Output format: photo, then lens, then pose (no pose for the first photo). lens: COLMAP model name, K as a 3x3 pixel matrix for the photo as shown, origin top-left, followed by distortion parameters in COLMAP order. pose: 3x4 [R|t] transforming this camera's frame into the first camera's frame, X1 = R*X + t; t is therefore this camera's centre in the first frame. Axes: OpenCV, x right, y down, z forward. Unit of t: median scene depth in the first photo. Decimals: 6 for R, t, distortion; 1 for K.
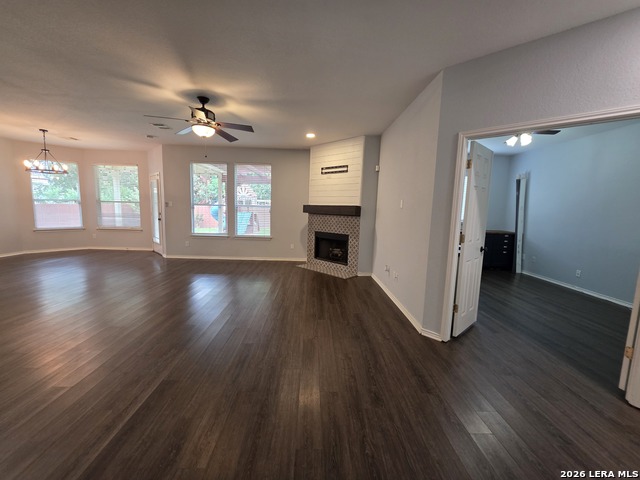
lens RADIAL K [[256.5, 0, 317.3], [0, 256.5, 235.1], [0, 0, 1]] dist [0.002453, 0.000070]
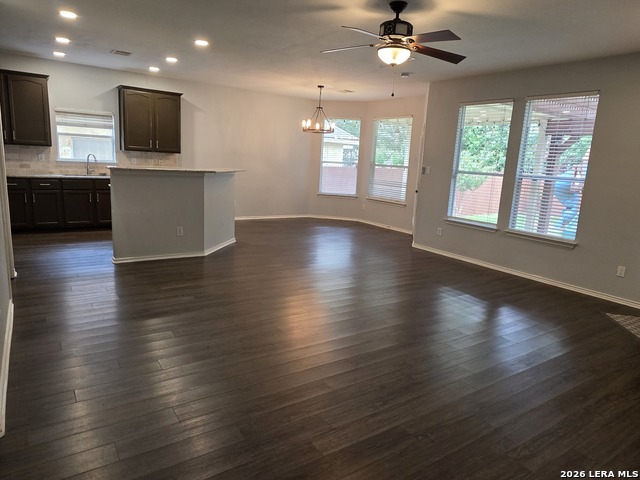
lens RADIAL K [[419.5, 0, 325.8], [0, 419.5, 238.3], [0, 0, 1]] dist [-0.005295, -0.001702]
pose [[0.550286, 0.158869, -0.819723, 0.242183], [-0.133344, 0.985853, 0.101552, -0.021428], [0.824260, 0.053423, 0.563685, 0.173341]]
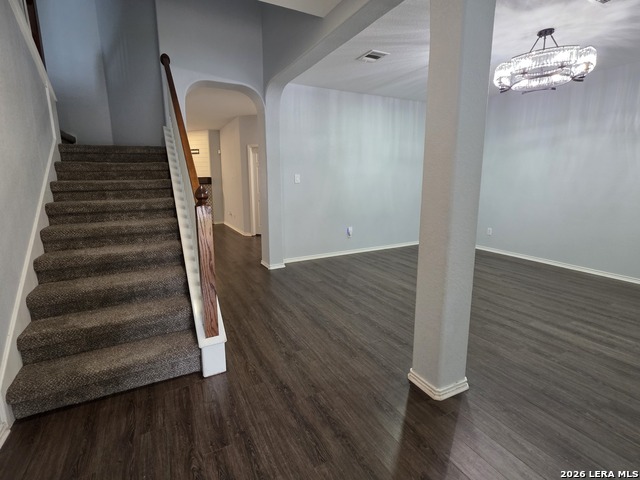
lens RADIAL K [[318.0, 0, 318.8], [0, 318.0, 233.8], [0, 0, 1]] dist [0.001130, 0.000730]
pose [[0.893957, -0.109934, 0.434461, -0.100199], [0.079776, 0.992999, 0.087114, 0.093195], [-0.440996, -0.043217, 0.896468, -0.859577]]
